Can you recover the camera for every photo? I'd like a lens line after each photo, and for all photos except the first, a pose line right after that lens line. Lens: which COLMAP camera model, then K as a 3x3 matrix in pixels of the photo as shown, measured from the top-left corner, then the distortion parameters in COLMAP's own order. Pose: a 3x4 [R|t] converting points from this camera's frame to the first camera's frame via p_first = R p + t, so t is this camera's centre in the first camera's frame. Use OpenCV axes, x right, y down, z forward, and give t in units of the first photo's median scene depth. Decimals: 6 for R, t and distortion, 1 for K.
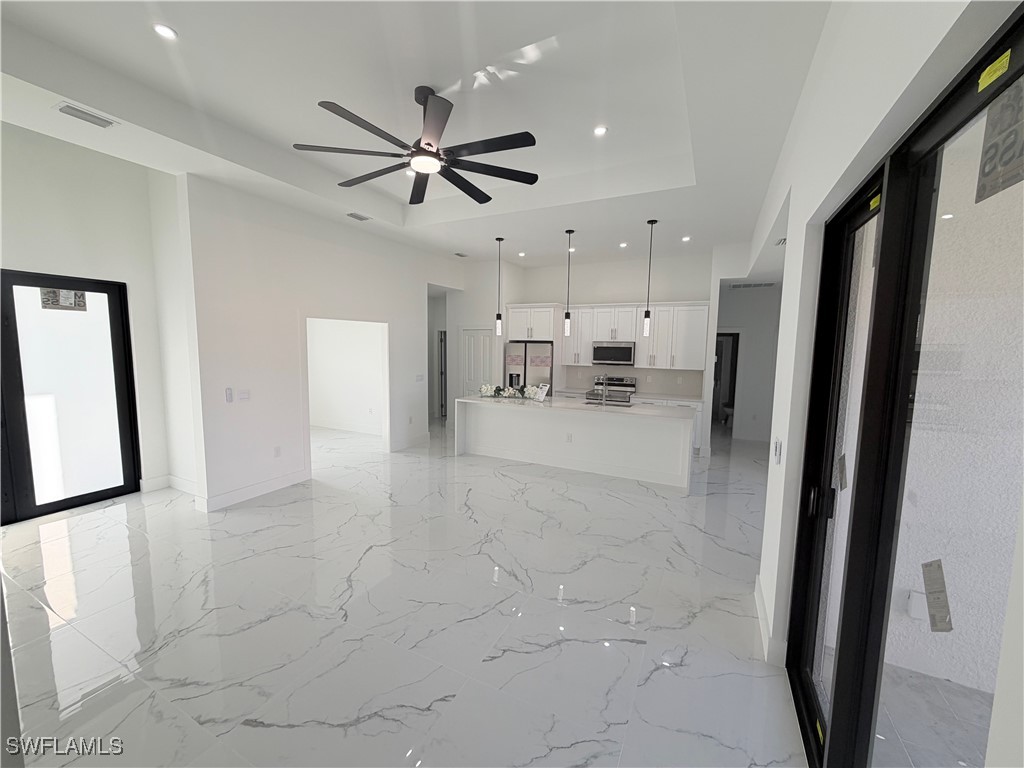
lens RADIAL K [[409.0, 0, 512.0], [0, 409.0, 384.0], [0, 0, 1]] dist [0.000519, -0.000475]
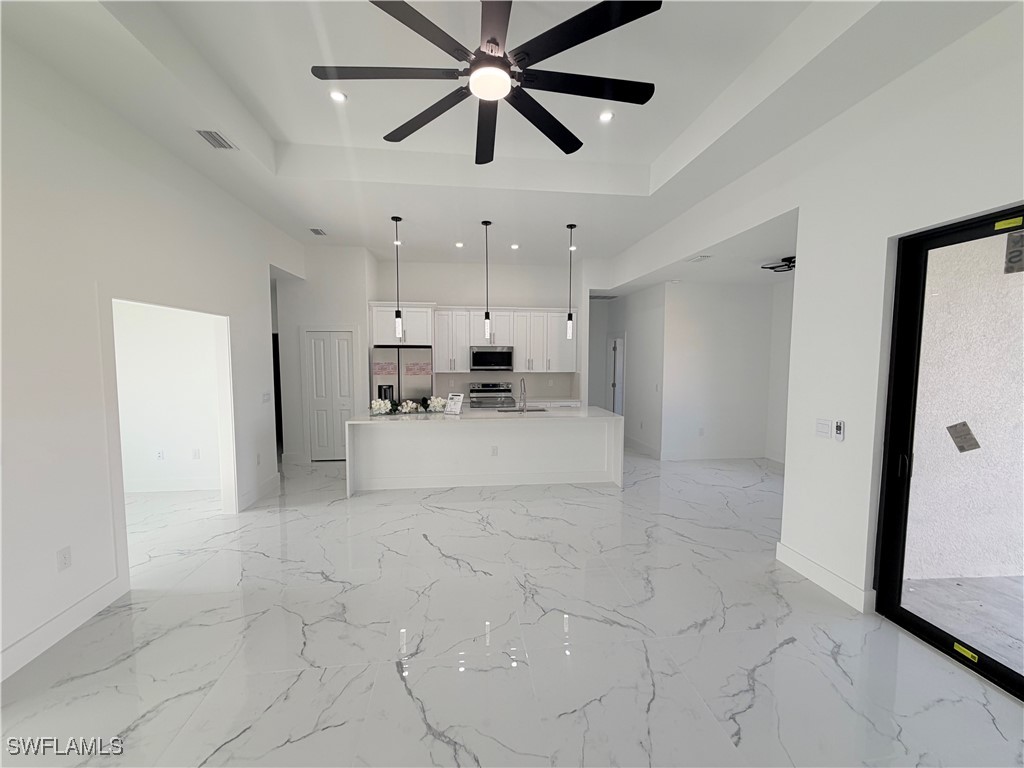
lens RADIAL K [[409.0, 0, 512.0], [0, 409.0, 384.0], [0, 0, 1]] dist [0.000519, -0.000475]
pose [[0.832258, -0.050898, 0.552047, -0.288439], [0.065108, 0.997859, -0.006154, -0.006767], [-0.550552, 0.041064, 0.833790, 0.202527]]
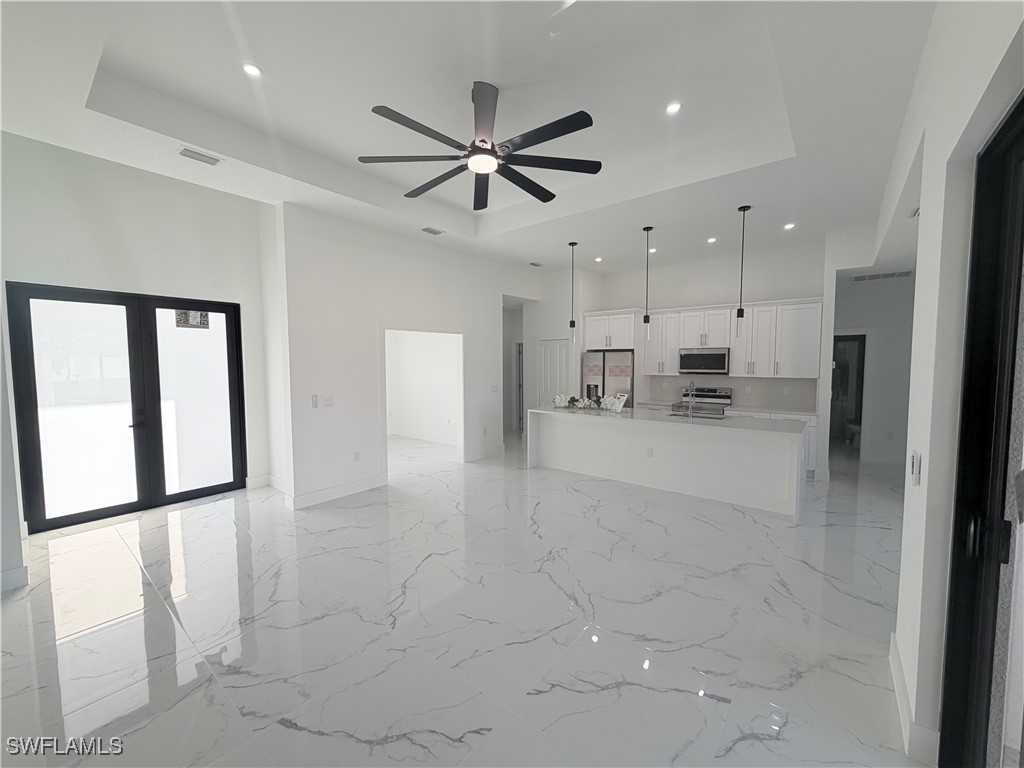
lens RADIAL K [[409.0, 0, 512.0], [0, 409.0, 384.0], [0, 0, 1]] dist [0.000519, -0.000475]
pose [[0.976836, -0.006057, -0.213905, 0.032663], [-0.002987, 0.999116, -0.041932, 0.016873], [0.213970, 0.041600, 0.975954, 0.037717]]
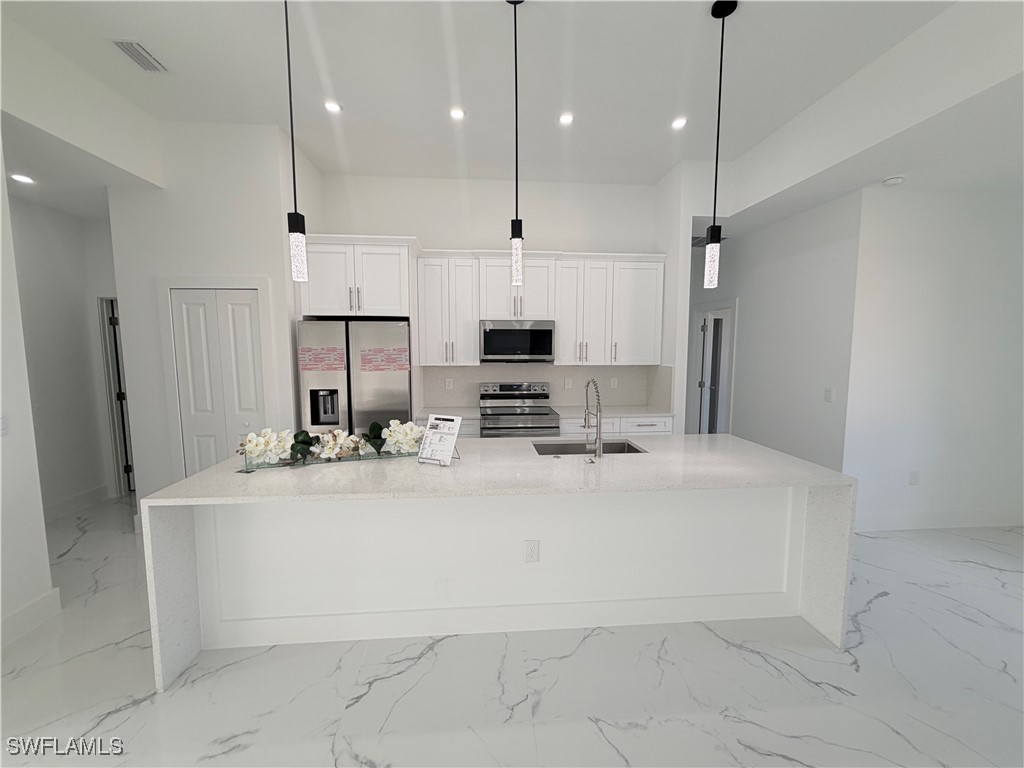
lens RADIAL K [[409.0, 0, 512.0], [0, 409.0, 384.0], [0, 0, 1]] dist [0.000519, -0.000475]
pose [[0.851860, -0.061253, 0.520175, -0.061618], [0.063099, 0.997907, 0.014175, -0.029374], [-0.519955, 0.020748, 0.853942, 0.615230]]
